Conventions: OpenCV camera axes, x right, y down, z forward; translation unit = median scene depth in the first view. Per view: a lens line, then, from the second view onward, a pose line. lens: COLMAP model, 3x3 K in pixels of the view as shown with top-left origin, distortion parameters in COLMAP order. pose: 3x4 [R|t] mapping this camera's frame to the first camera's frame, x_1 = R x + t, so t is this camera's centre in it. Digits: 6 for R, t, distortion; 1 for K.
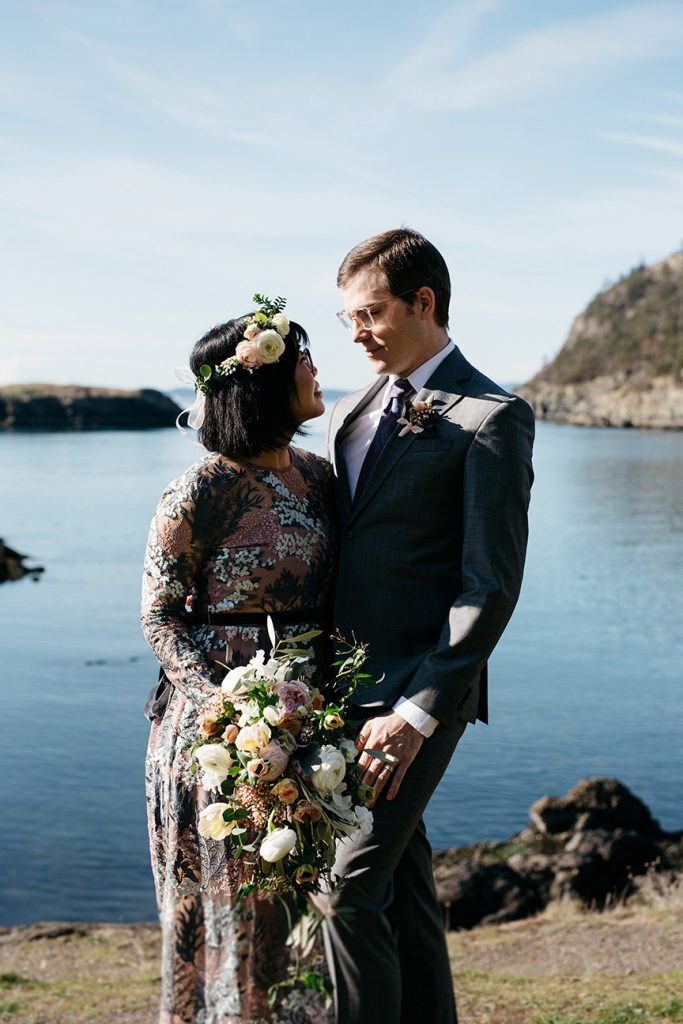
lens RADIAL K [[1507.4, 0, 341.3], [0, 1507.4, 513.0], [0, 0, 1]] dist [0.001061, 0.031615]
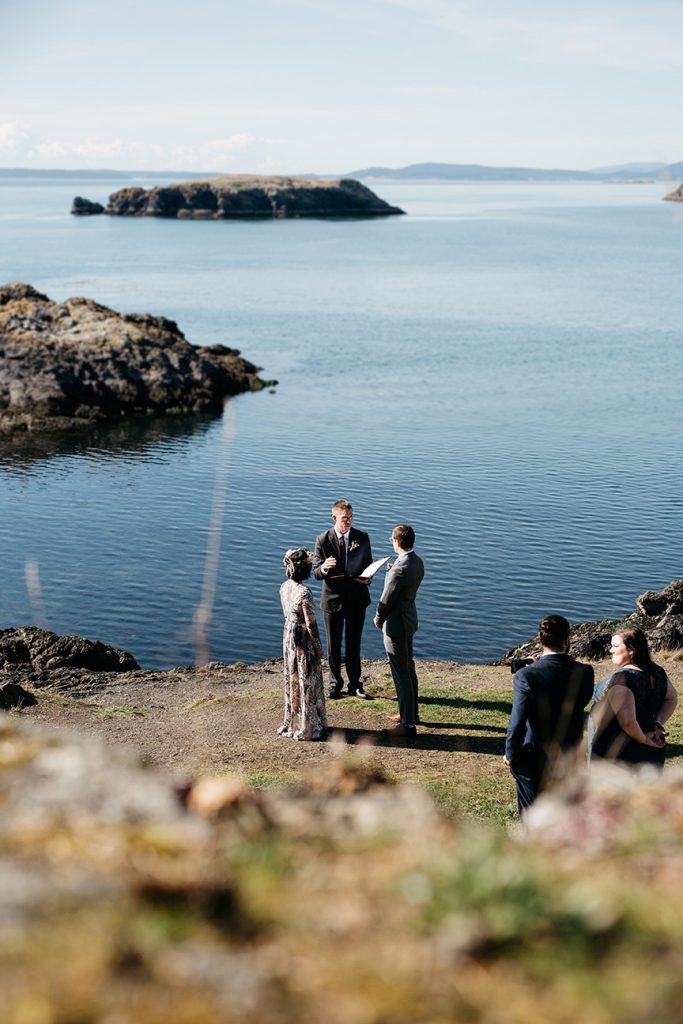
lens RADIAL K [[1447.3, 0, 340.1], [0, 1447.3, 512.0], [0, 0, 1]] dist [0.005246, -0.001989]
pose [[0.991822, 0.021621, -0.125787, 0.011593], [-0.001776, 0.987790, 0.155782, -0.127612], [0.127619, -0.154284, 0.979750, -0.493968]]
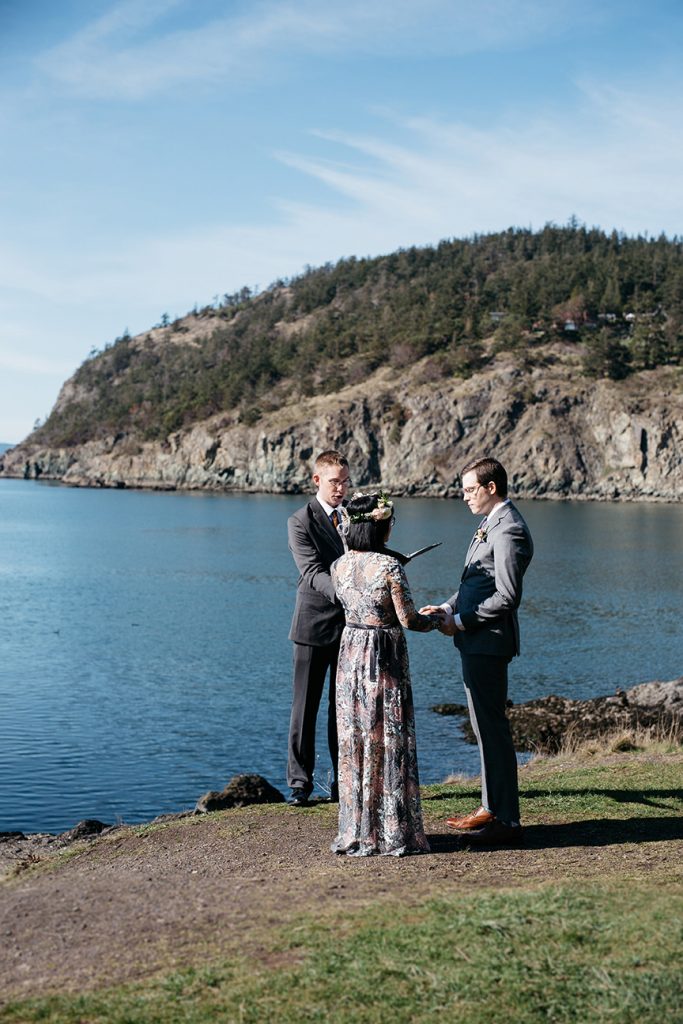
lens RADIAL K [[1440.9, 0, 342.1], [0, 1440.9, 508.9], [0, 0, 1]] dist [-0.002817, -0.002934]
pose [[0.938950, -0.005567, 0.344008, -0.196121], [0.019595, 0.999111, -0.037317, -0.005031], [-0.343494, 0.041780, 0.938225, -0.220517]]
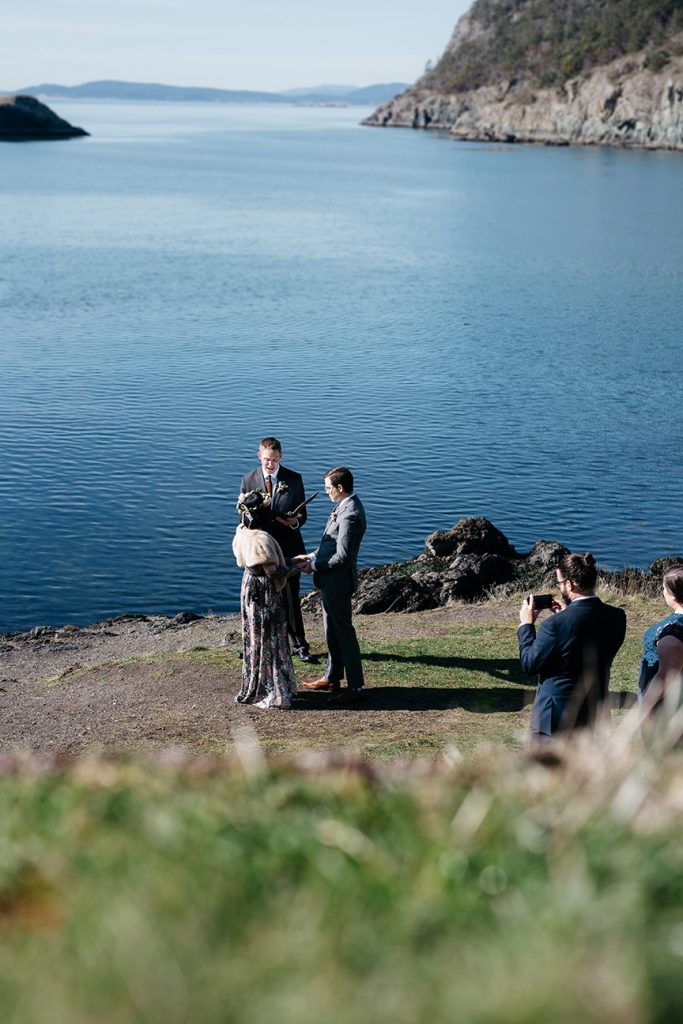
lens RADIAL K [[1537.2, 0, 343.6], [0, 1537.2, 513.1], [0, 0, 1]] dist [0.009961, 0.060668]
pose [[0.996591, -0.011189, 0.081743, -0.078174], [-0.004605, 0.981672, 0.190525, -0.116922], [-0.082376, -0.190252, 0.978273, -0.460388]]
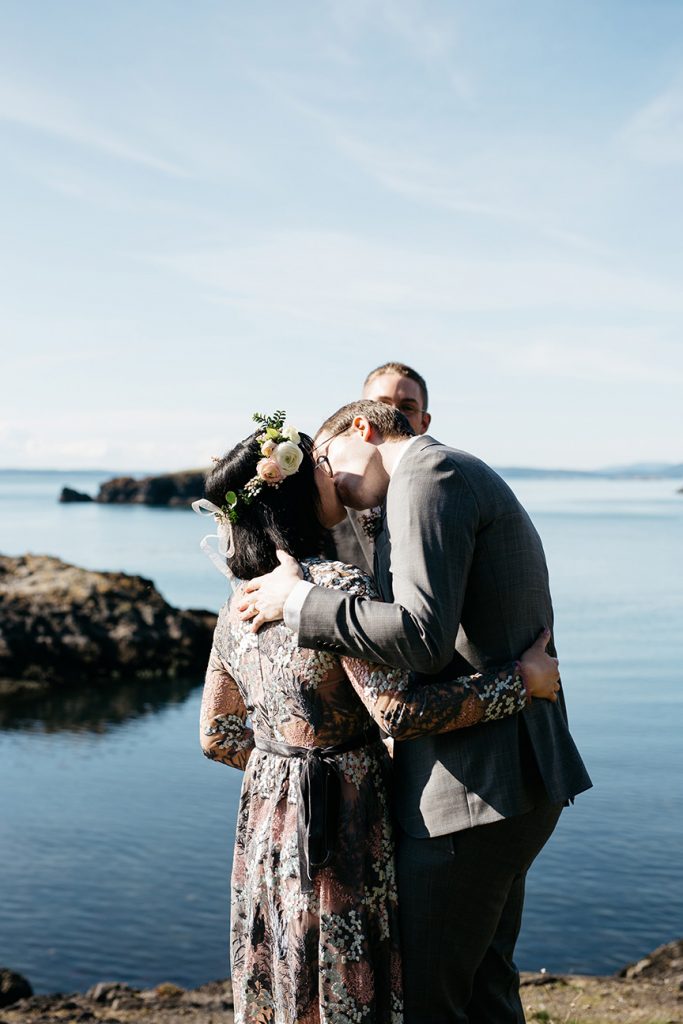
lens RADIAL K [[1492.5, 0, 353.3], [0, 1492.5, 536.9], [0, 0, 1]] dist [0.007649, -0.008543]
pose [[0.993121, -0.000594, -0.117094, -0.062885], [-0.003666, 0.999339, -0.036161, -0.003723], [0.117038, 0.036341, 0.992462, -0.042395]]
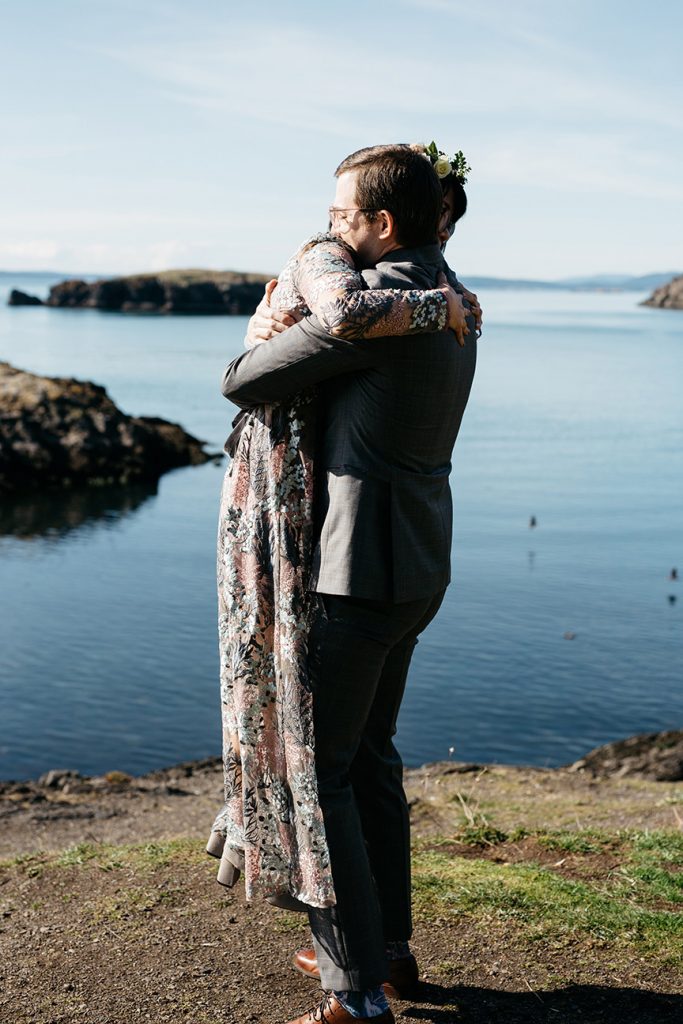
lens RADIAL K [[1516.8, 0, 357.2], [0, 1516.8, 482.9], [0, 0, 1]] dist [0.009519, -0.021131]
pose [[0.996149, 0.020595, -0.085220, -0.055986], [-0.015996, 0.998396, 0.054301, -0.004814], [0.086202, -0.052729, 0.994881, -0.065130]]
